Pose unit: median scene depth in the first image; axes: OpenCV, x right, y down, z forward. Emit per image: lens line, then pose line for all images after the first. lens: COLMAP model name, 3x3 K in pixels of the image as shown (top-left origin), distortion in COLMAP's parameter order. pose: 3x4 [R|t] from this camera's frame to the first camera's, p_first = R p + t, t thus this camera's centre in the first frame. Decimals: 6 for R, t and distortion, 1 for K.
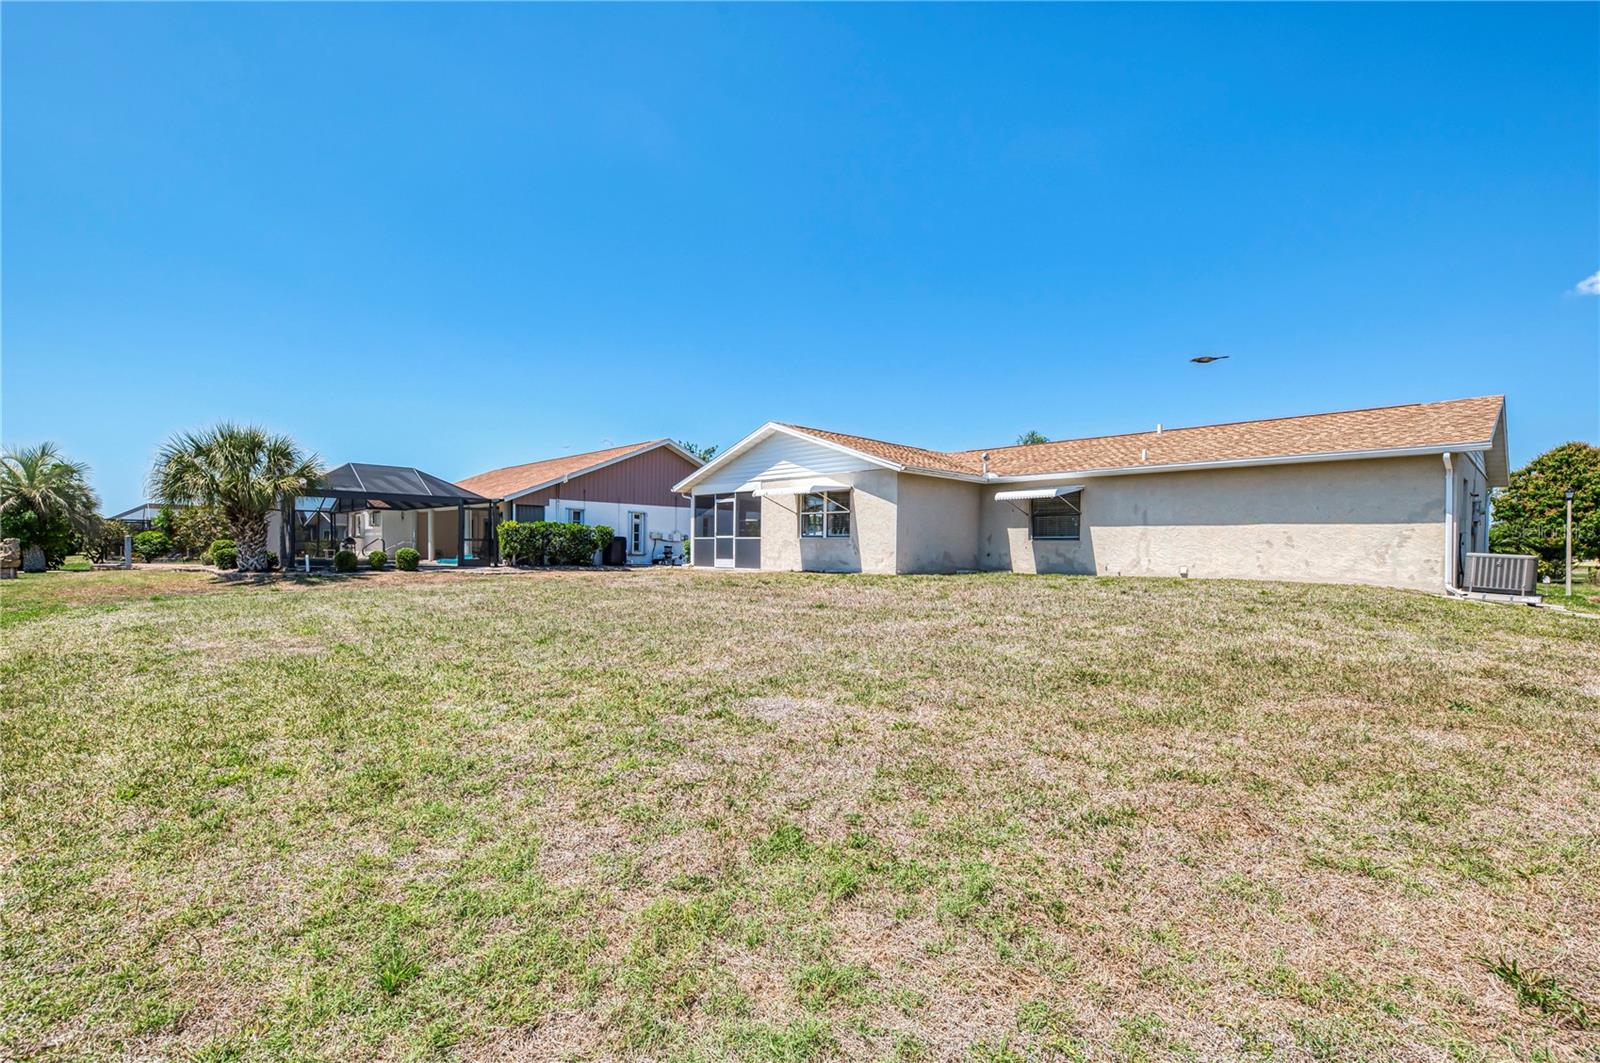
lens RADIAL K [[699.6, 0, 806.2], [0, 699.6, 530.6], [0, 0, 1]] dist [0.000536, -0.000206]
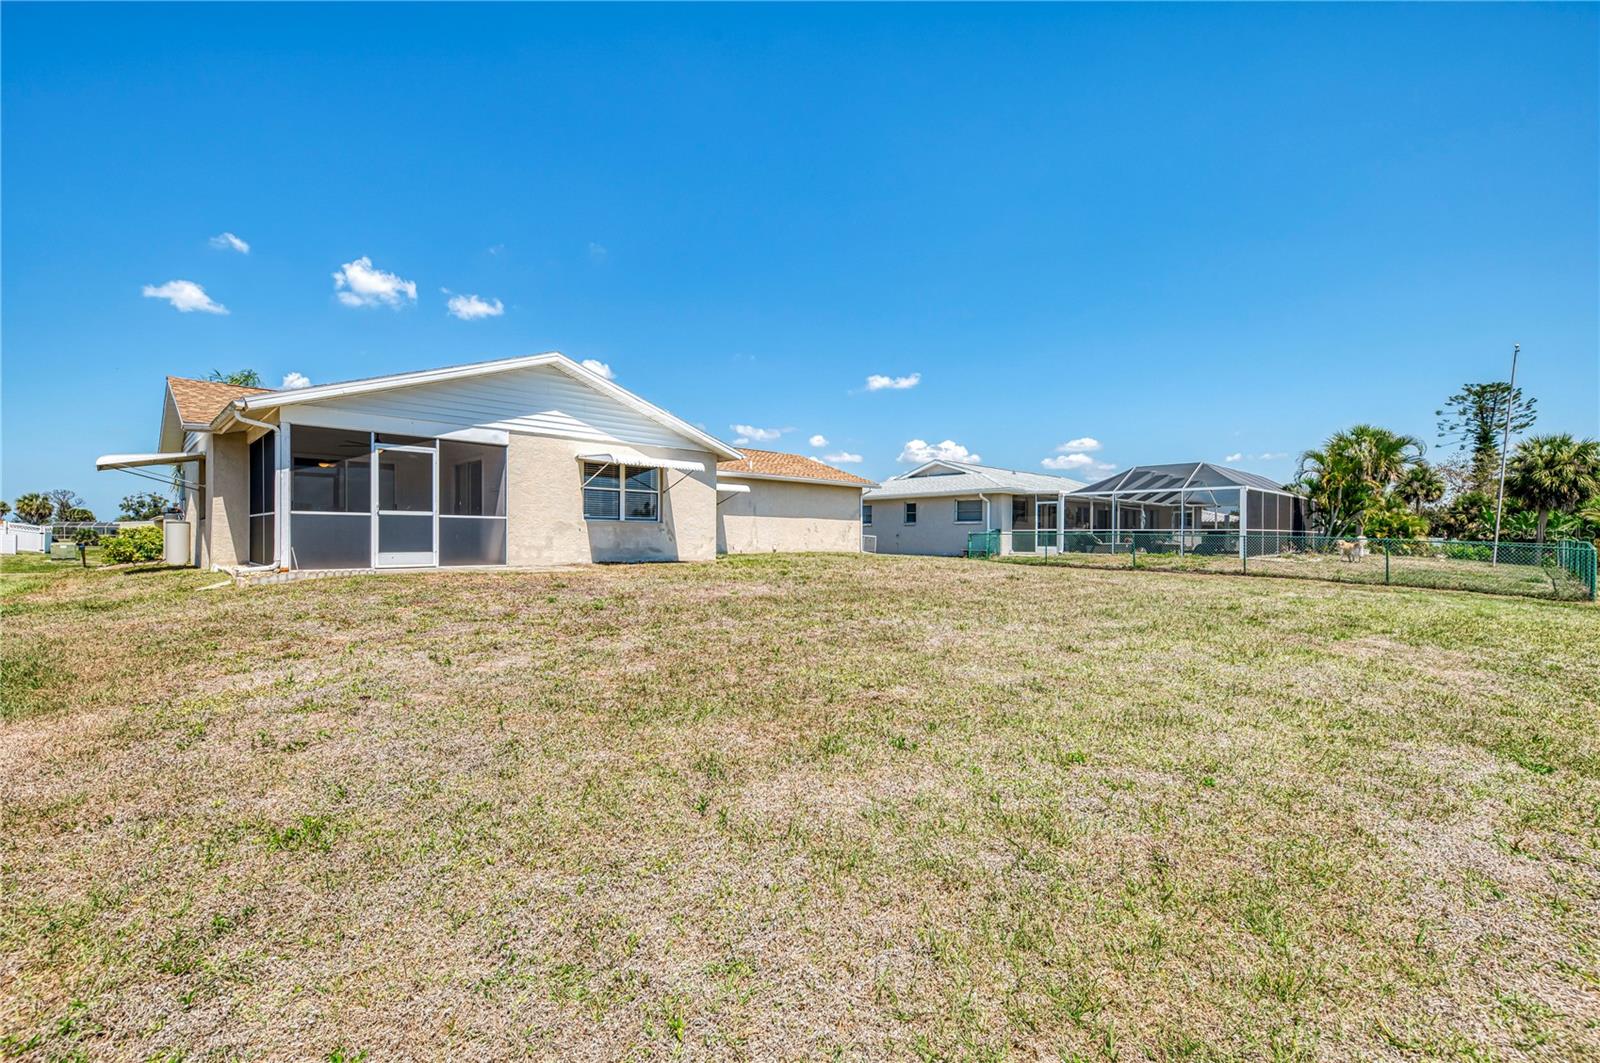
lens RADIAL K [[699.6, 0, 806.2], [0, 699.6, 530.6], [0, 0, 1]] dist [0.000536, -0.000206]
pose [[0.011287, -0.002479, 0.999933, -0.771223], [-0.035223, 0.999375, 0.002875, 0.011809], [-0.999316, -0.035253, 0.011193, 0.760976]]
